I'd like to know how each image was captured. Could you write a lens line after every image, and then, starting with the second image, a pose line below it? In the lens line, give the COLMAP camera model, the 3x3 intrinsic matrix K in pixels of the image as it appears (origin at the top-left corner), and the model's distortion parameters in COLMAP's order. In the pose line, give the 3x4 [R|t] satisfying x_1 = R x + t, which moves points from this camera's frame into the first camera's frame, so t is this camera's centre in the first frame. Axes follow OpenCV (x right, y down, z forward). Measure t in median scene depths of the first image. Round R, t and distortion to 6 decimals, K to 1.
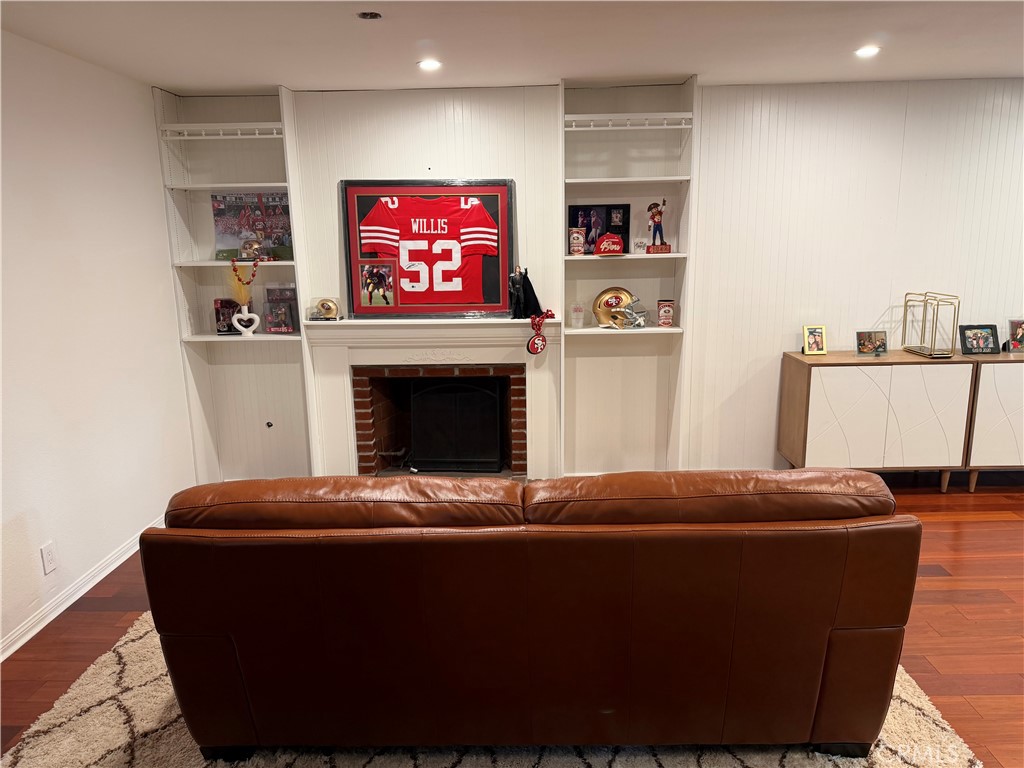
lens RADIAL K [[727.2, 0, 522.5], [0, 727.2, 385.2], [0, 0, 1]] dist [0.076917, -0.098381]
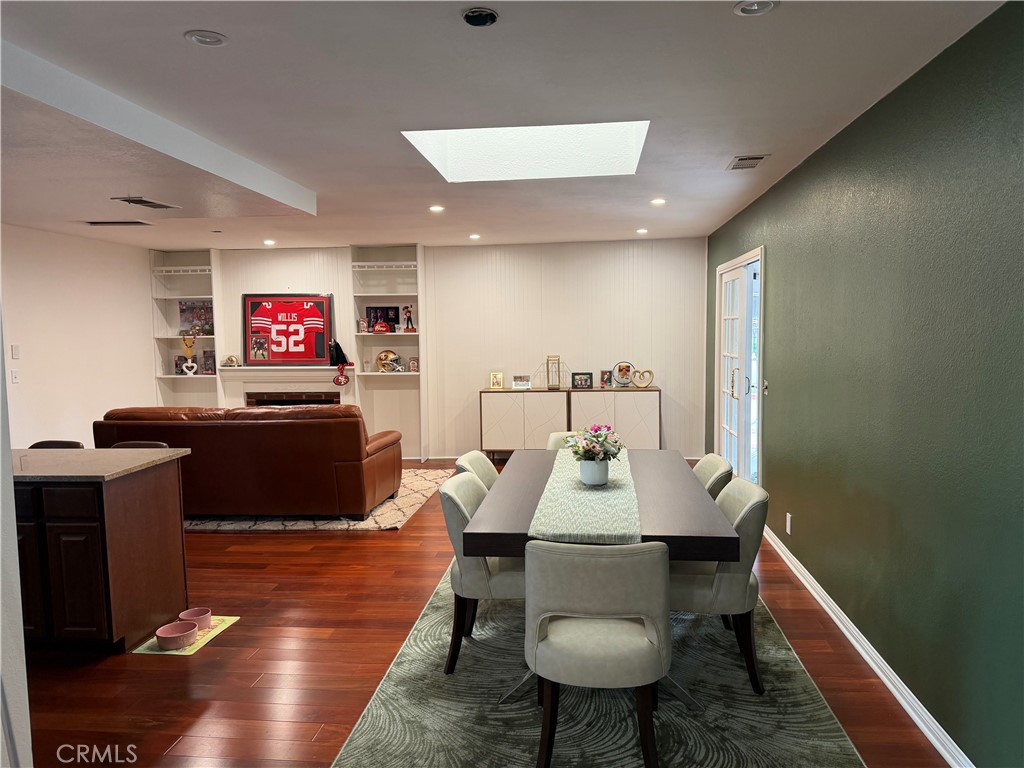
lens RADIAL K [[727.2, 0, 532.4], [0, 727.2, 380.8], [0, 0, 1]] dist [0.076917, -0.098381]
pose [[0.997076, 0.007904, -0.076001, 0.636408], [-0.018211, 0.990555, -0.135901, 0.185812], [0.074209, 0.136888, 0.987803, -0.783628]]
